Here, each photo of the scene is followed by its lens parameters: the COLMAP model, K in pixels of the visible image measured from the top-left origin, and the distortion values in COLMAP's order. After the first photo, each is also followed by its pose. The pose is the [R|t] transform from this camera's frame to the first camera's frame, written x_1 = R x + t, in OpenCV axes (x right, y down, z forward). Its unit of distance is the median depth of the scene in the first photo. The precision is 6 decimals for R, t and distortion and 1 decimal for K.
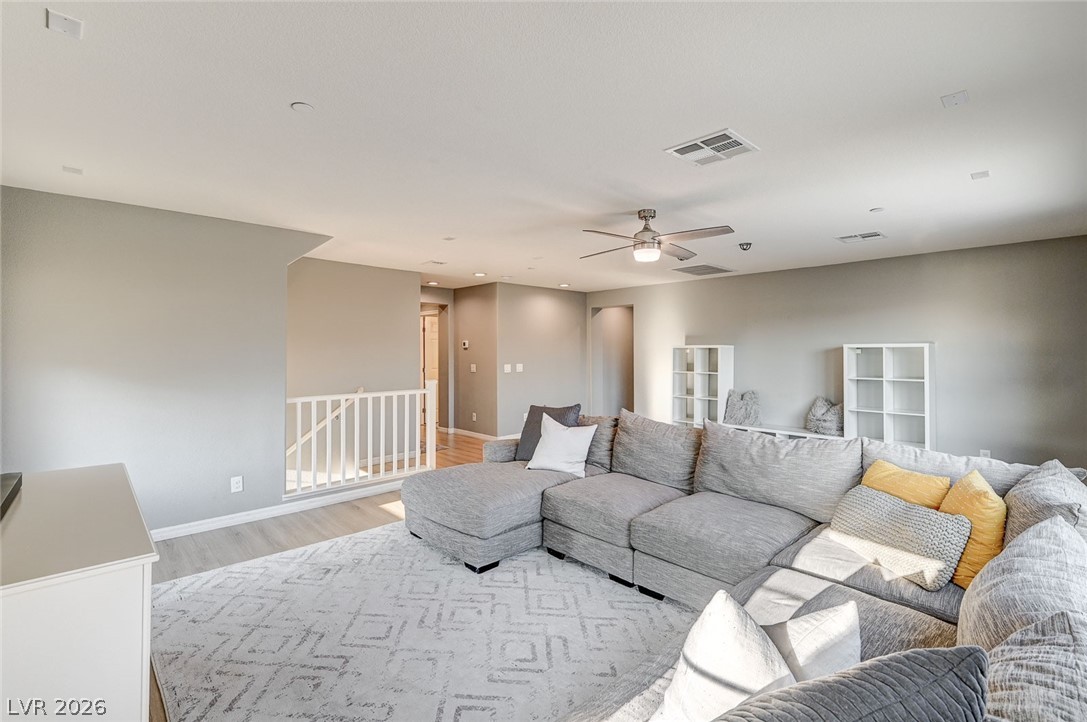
lens RADIAL K [[460.7, 0, 544.2], [0, 460.7, 350.4], [0, 0, 1]] dist [-0.004047, -0.000623]
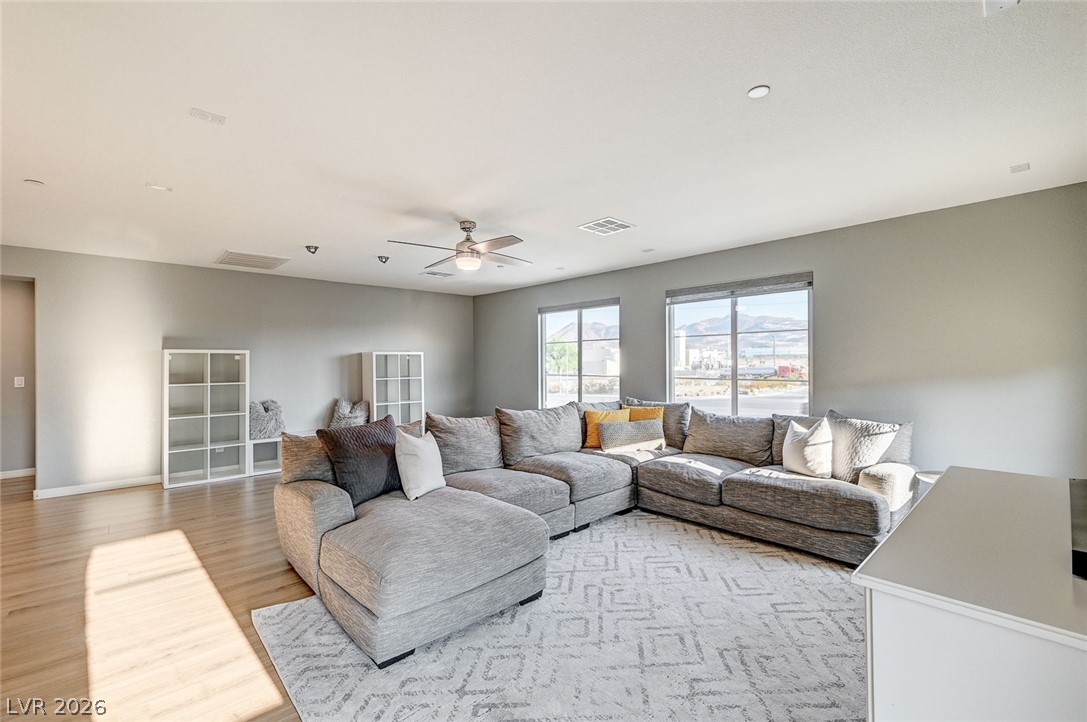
lens RADIAL K [[447.7, 0, 544.3], [0, 447.7, 362.6], [0, 0, 1]] dist [-0.002334, -0.000405]
pose [[0.057734, -0.002753, 0.998328, -0.963625], [0.004159, 0.999988, 0.002517, 0.027432], [-0.998323, 0.004007, 0.057745, 0.899585]]
